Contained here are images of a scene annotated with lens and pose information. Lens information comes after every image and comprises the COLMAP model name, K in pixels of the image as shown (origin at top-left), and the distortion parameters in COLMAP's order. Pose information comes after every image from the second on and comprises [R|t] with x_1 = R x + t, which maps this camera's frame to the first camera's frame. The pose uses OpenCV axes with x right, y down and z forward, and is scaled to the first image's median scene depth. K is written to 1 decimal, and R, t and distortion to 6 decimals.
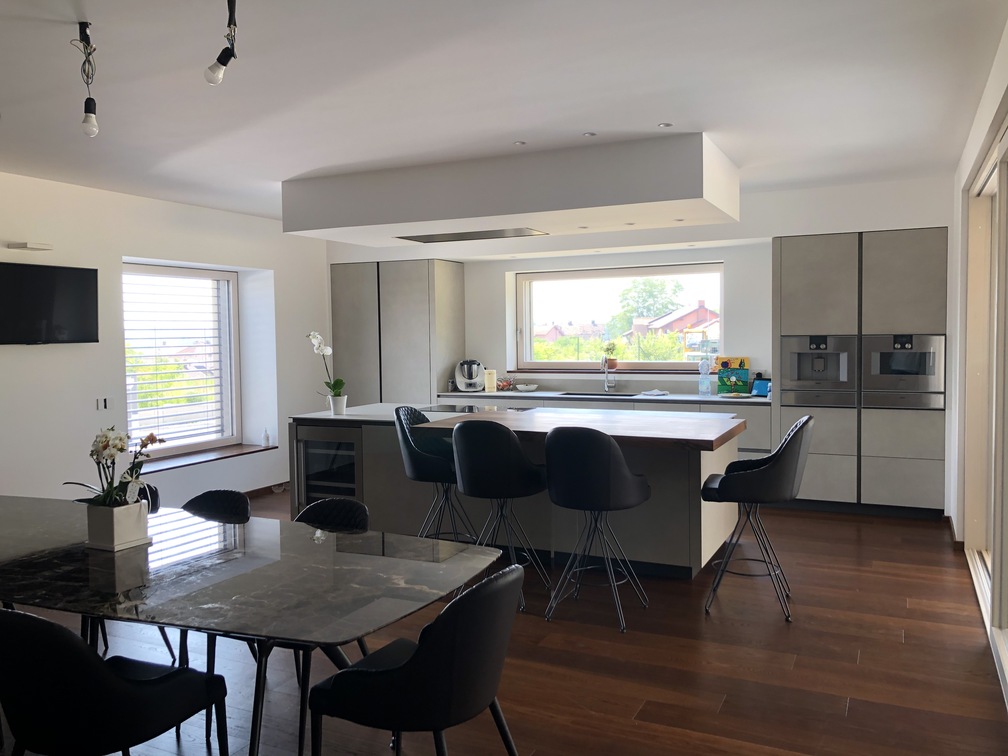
lens RADIAL K [[827.6, 0, 503.8], [0, 827.6, 378.3], [0, 0, 1]] dist [0.042612, -0.023591]
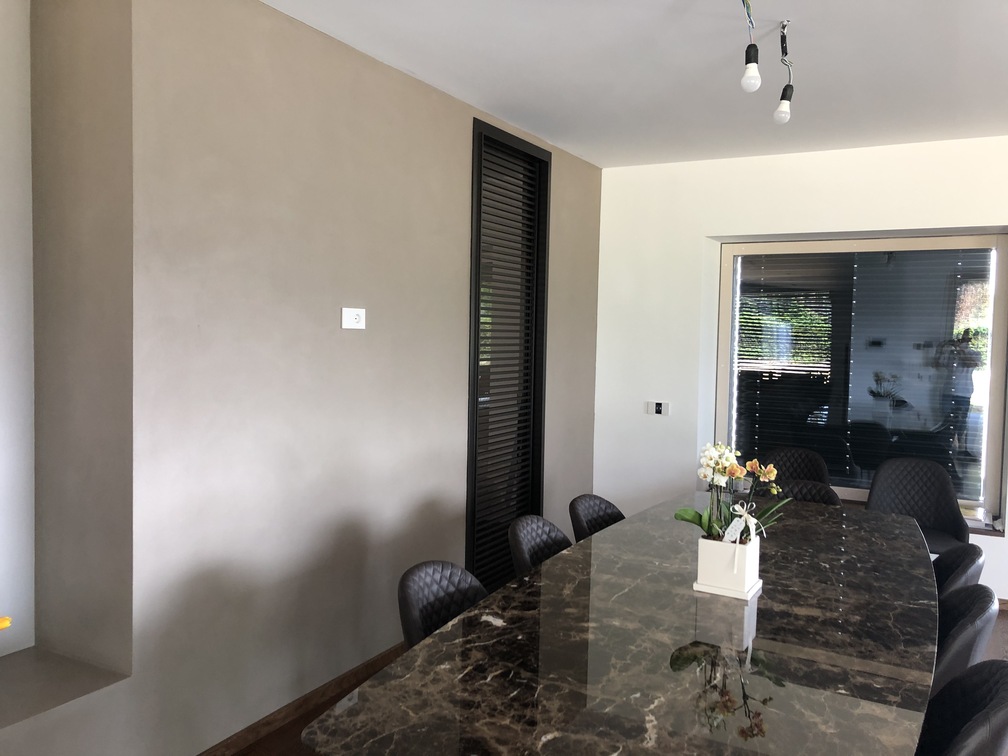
lens RADIAL K [[827.6, 0, 504.7], [0, 827.6, 373.3], [0, 0, 1]] dist [0.042612, -0.023591]
pose [[-0.042884, 0.056754, -0.997467, 0.429551], [-0.080694, 0.994927, 0.060078, -0.050945], [0.995816, 0.083066, -0.038087, 0.996212]]
